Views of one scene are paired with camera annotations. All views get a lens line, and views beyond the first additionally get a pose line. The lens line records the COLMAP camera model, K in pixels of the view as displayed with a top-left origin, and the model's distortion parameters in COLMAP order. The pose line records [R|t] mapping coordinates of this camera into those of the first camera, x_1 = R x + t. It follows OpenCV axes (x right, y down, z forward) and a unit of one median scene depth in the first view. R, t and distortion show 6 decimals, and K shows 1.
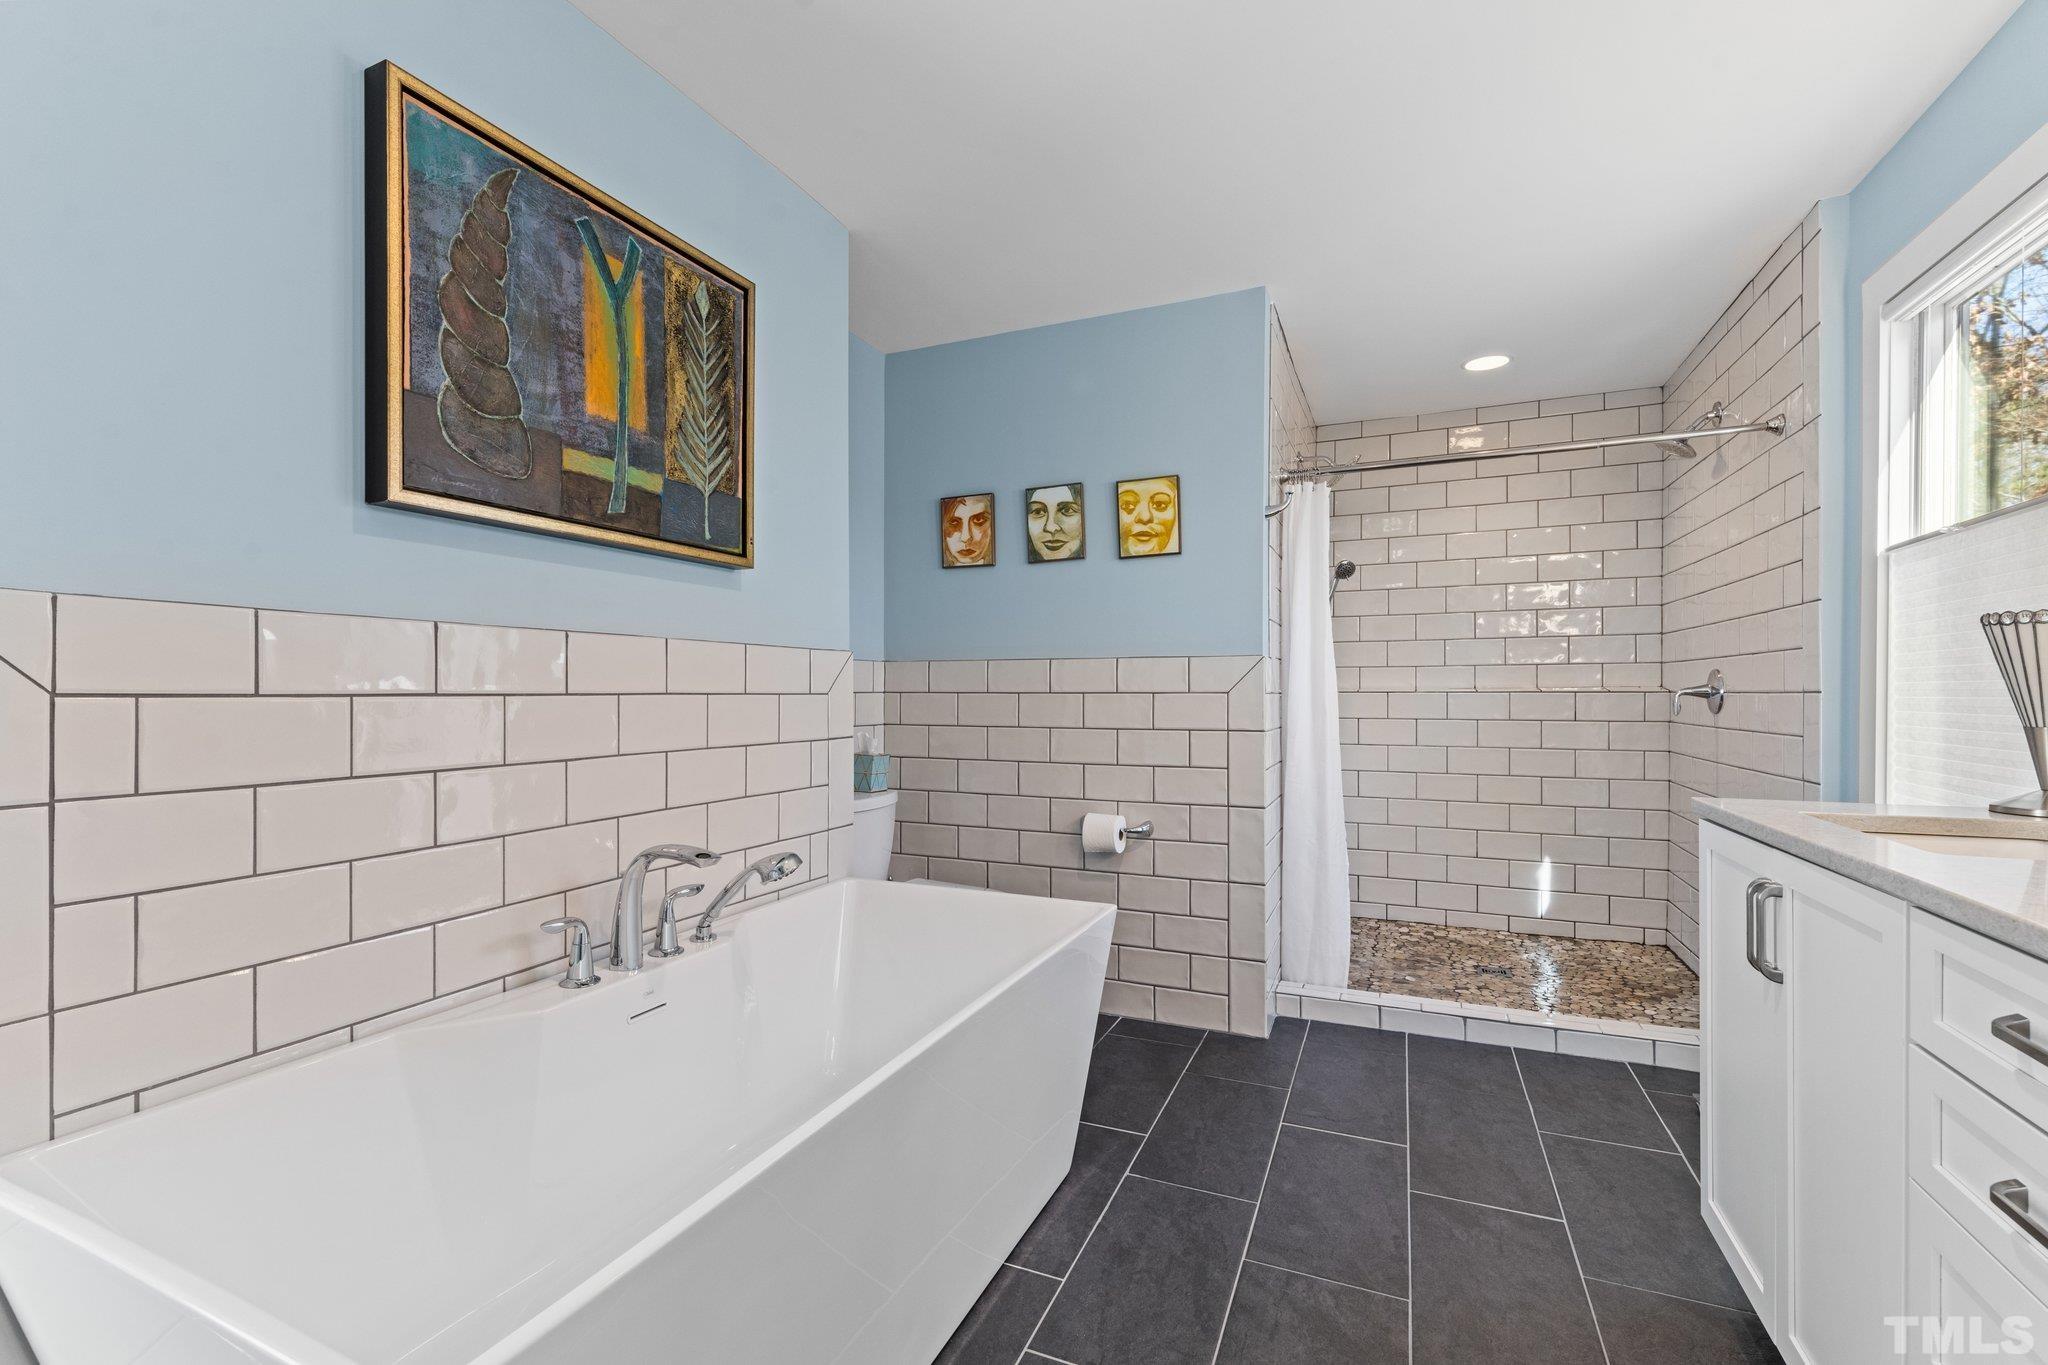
lens RADIAL K [[871.9, 0, 1003.9], [0, 871.9, 693.4], [0, 0, 1]] dist [0.000458, -0.001702]
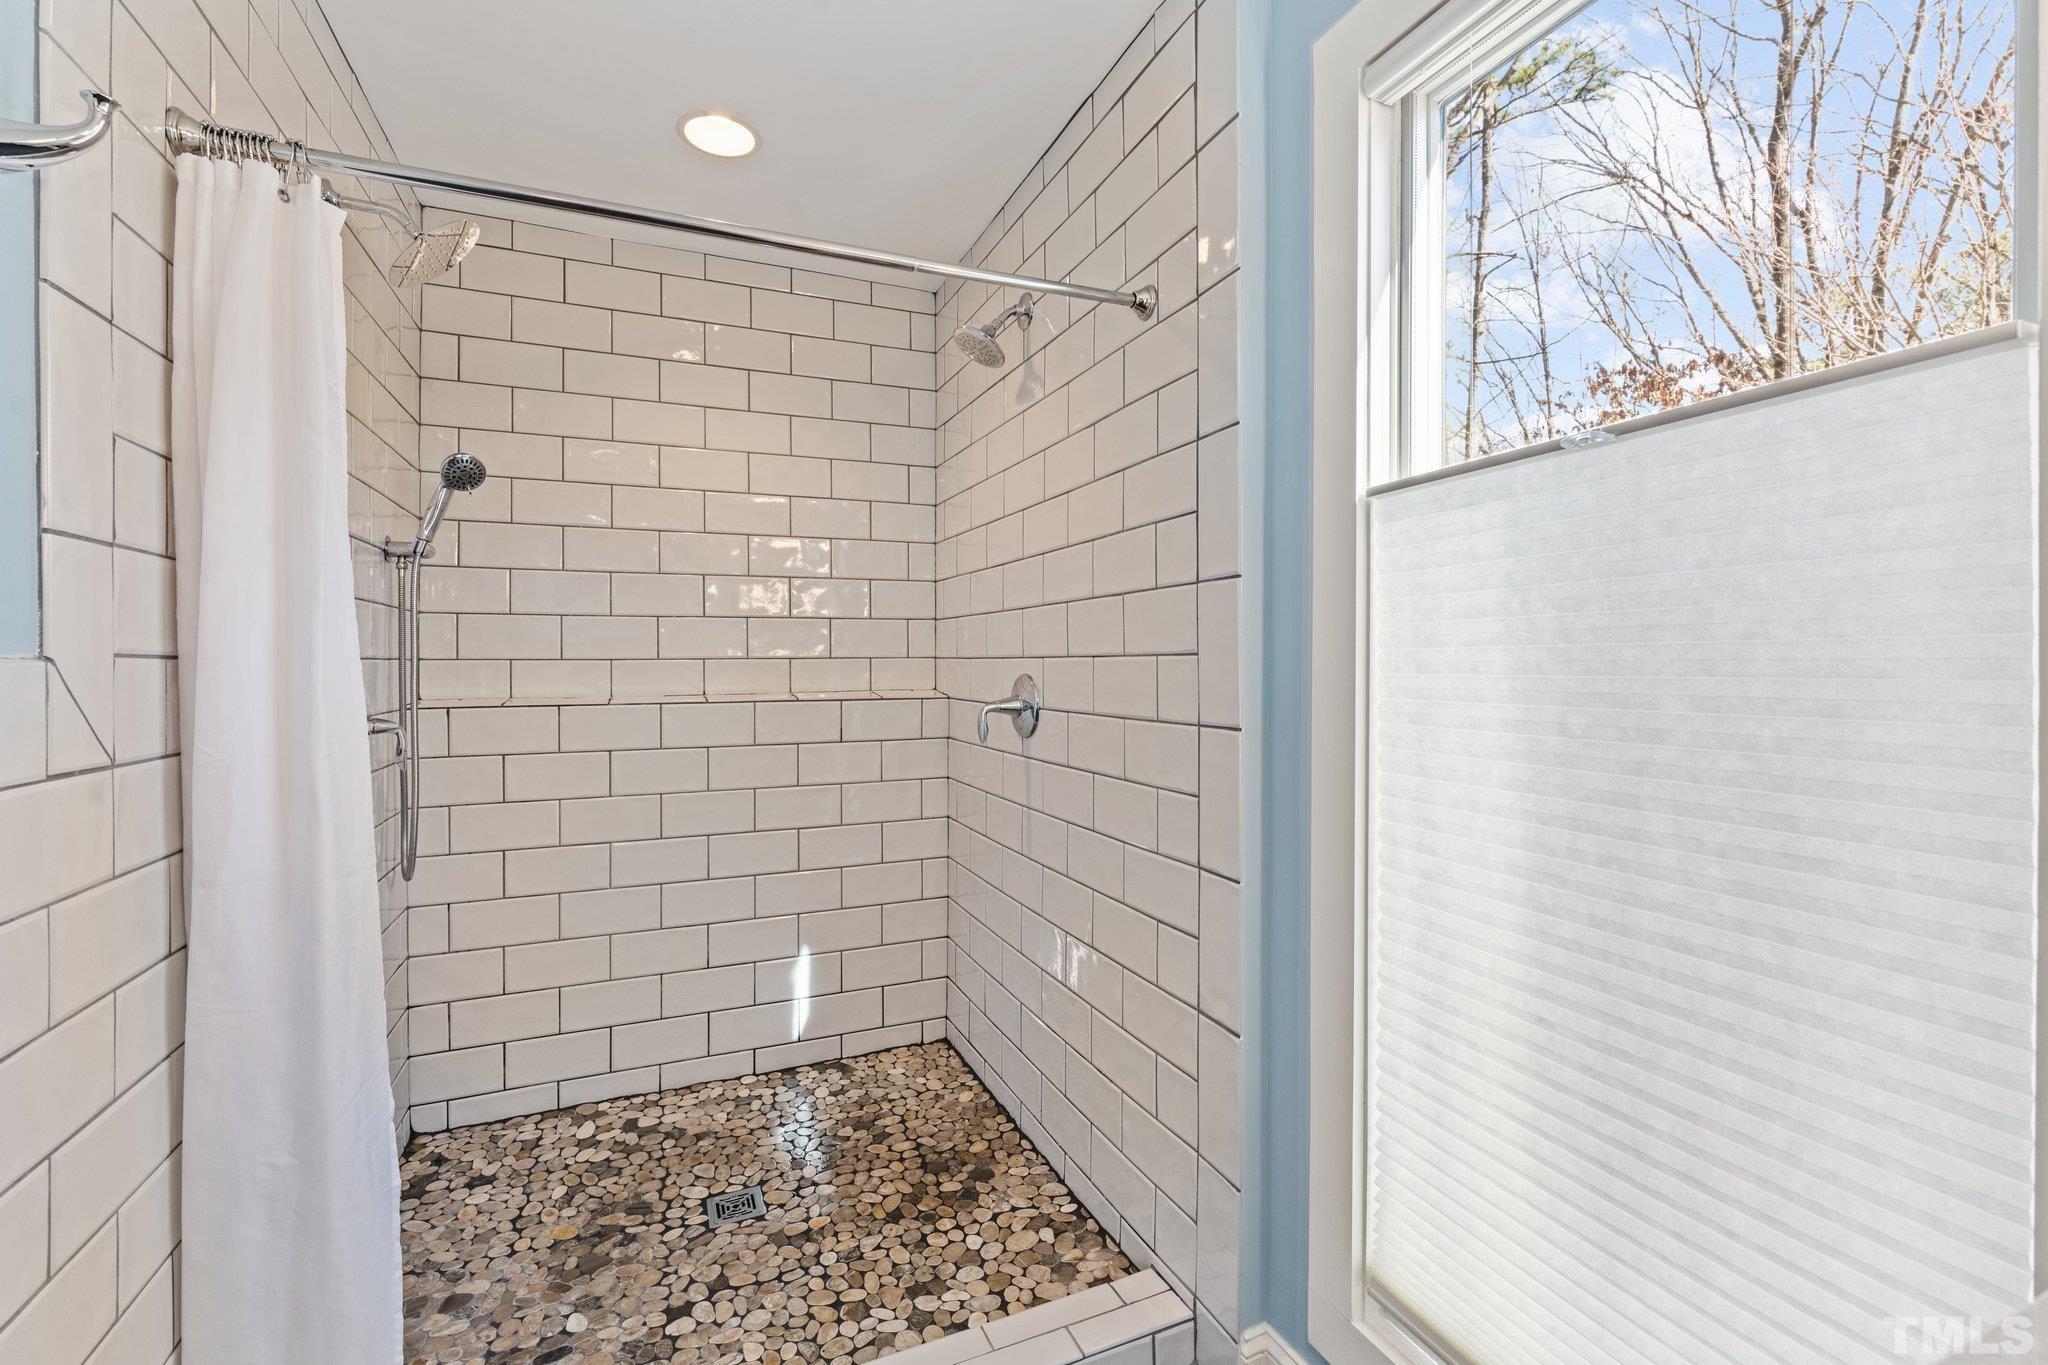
lens RADIAL K [[871.9, 0, 1025.8], [0, 871.9, 665.4], [0, 0, 1]] dist [0.000458, -0.001702]
pose [[0.663874, -0.002620, 0.747840, 0.284403], [0.003240, 0.999995, 0.000627, -0.034249], [-0.747838, 0.002006, 0.663878, 0.518434]]
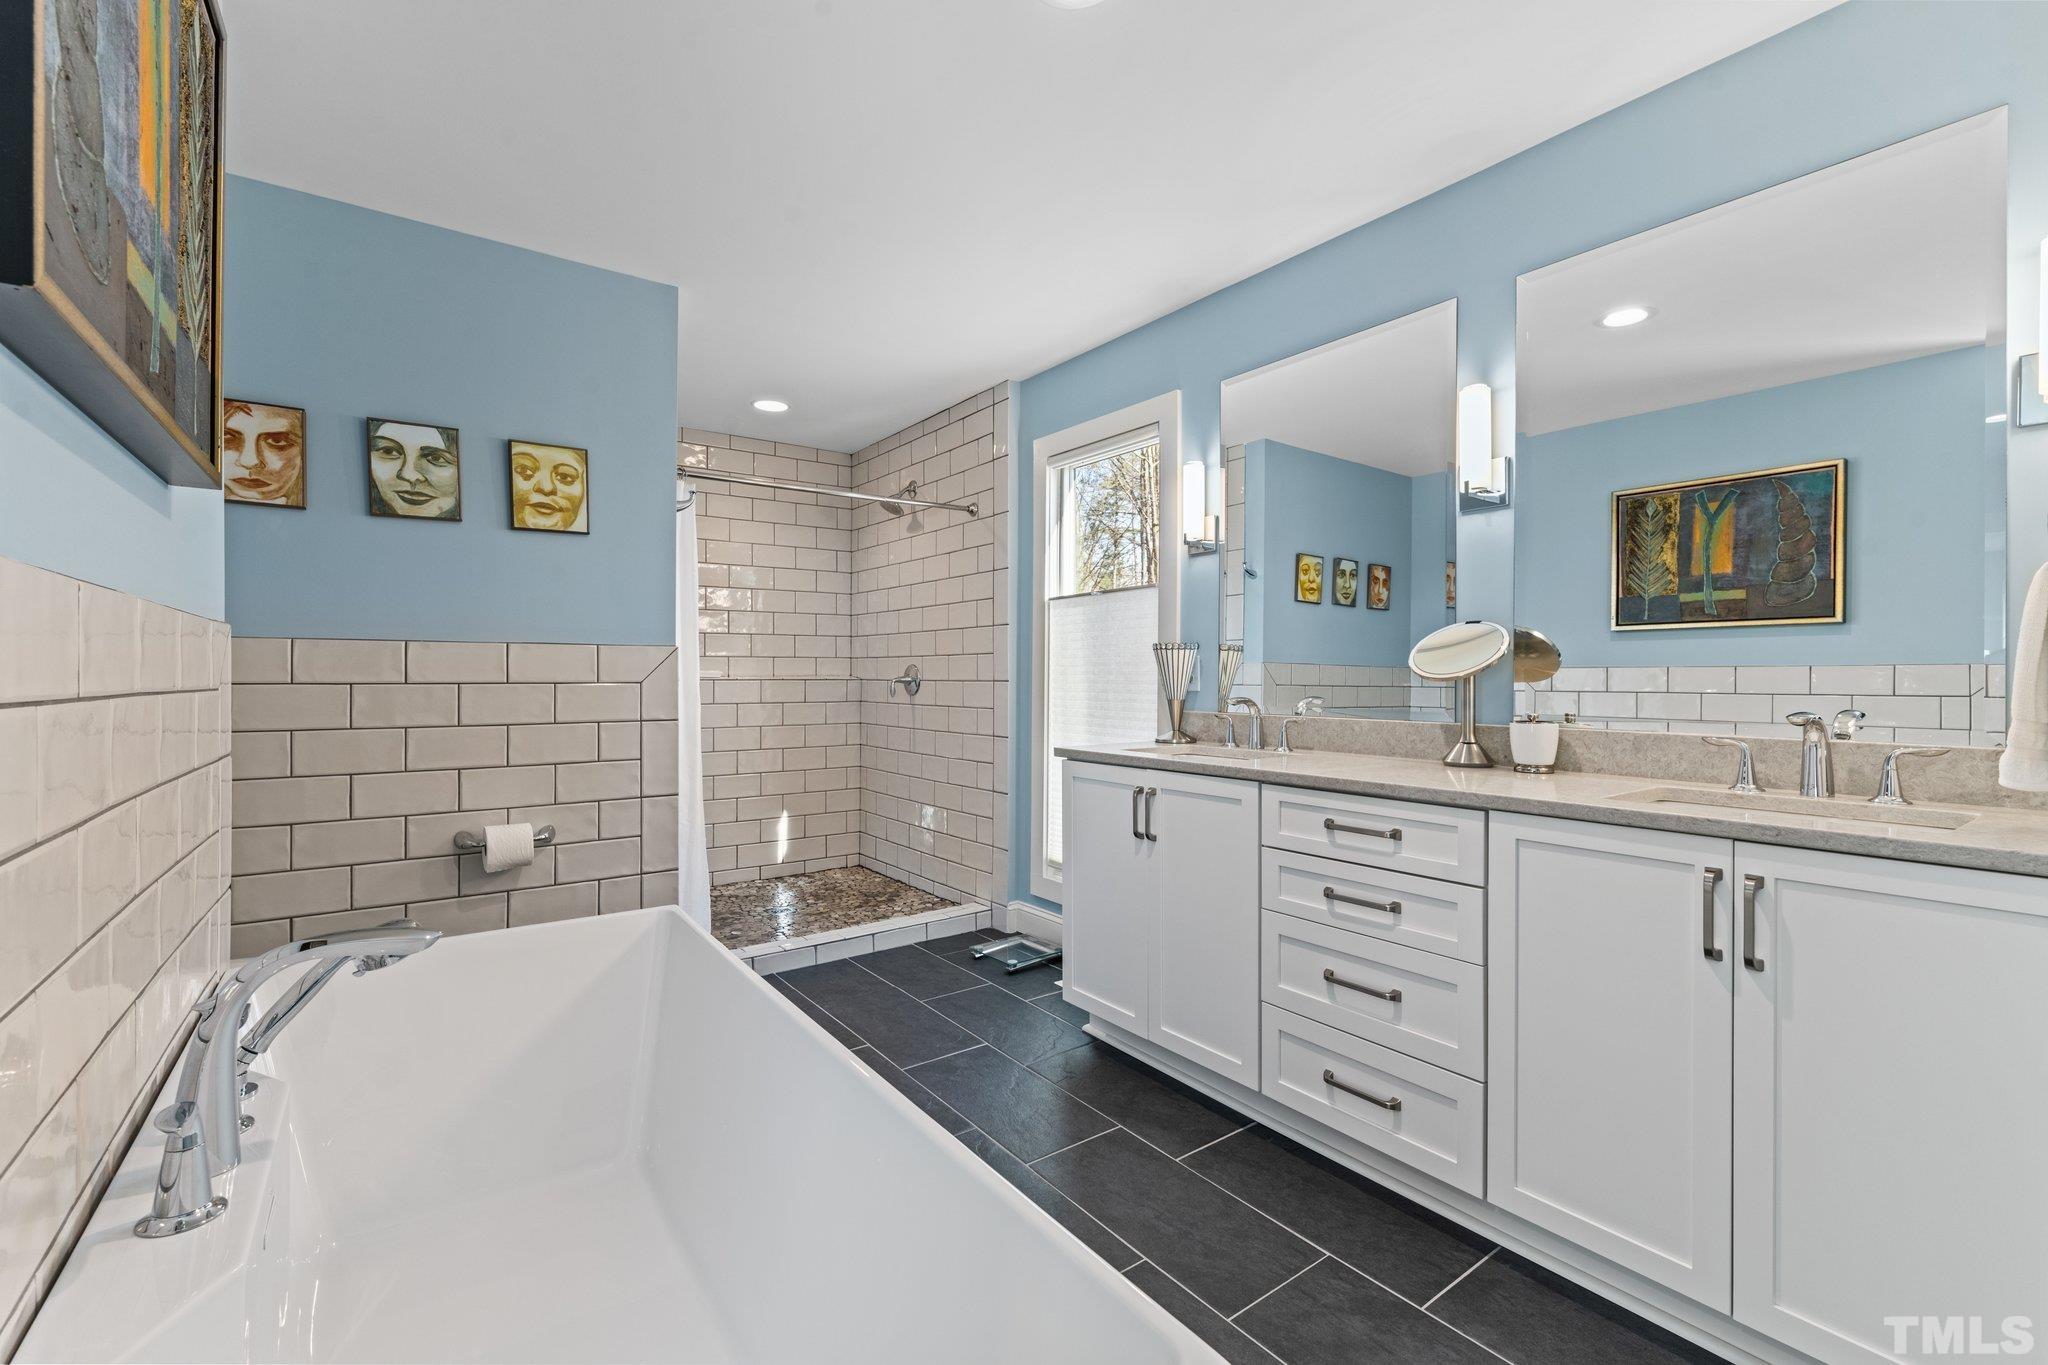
lens RADIAL K [[871.9, 0, 989.2], [0, 871.9, 679.8], [0, 0, 1]] dist [0.000458, -0.001702]
pose [[0.515461, -0.001834, 0.856911, -0.351293], [-0.000478, 0.999997, 0.002427, -0.005956], [-0.856913, -0.001661, 0.515459, 0.136985]]
